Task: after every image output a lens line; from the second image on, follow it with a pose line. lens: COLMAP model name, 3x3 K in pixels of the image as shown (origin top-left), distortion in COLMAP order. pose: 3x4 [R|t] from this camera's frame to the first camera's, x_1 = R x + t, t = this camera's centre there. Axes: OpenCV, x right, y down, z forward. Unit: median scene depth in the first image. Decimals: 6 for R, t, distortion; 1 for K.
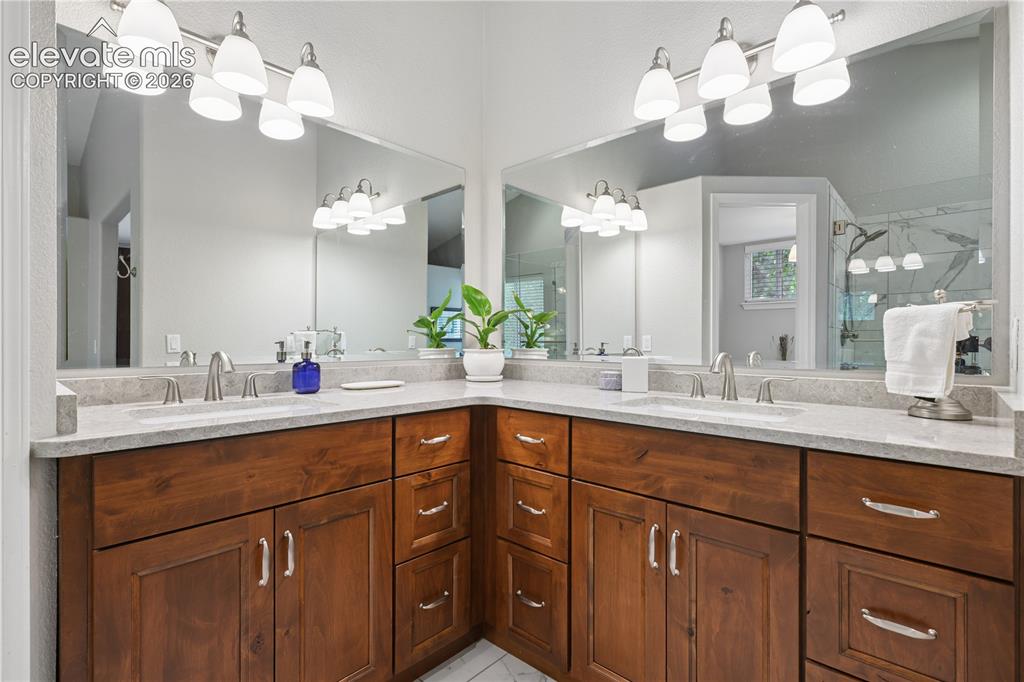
lens RADIAL K [[480.4, 0, 510.7], [0, 480.4, 348.2], [0, 0, 1]] dist [-0.000229, -0.000652]
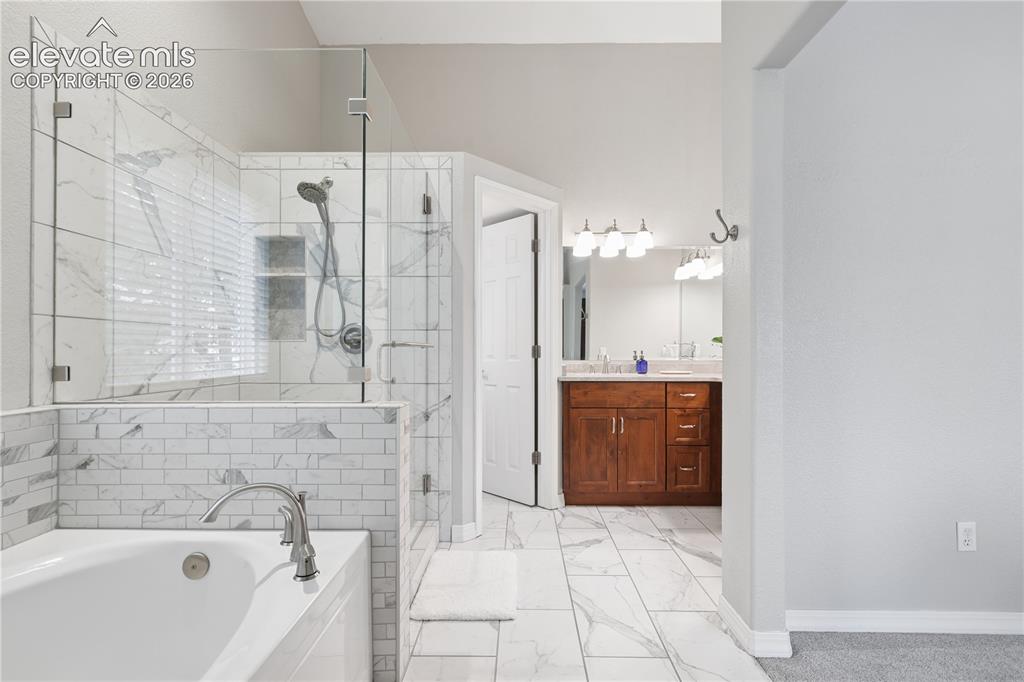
lens RADIAL K [[480.4, 0, 513.0], [0, 480.4, 350.0], [0, 0, 1]] dist [-0.000229, -0.000652]
pose [[0.666563, -0.008086, -0.745405, 1.025934], [-0.003432, 0.999897, -0.013915, 0.018645], [0.745440, 0.011833, 0.666467, -1.153282]]
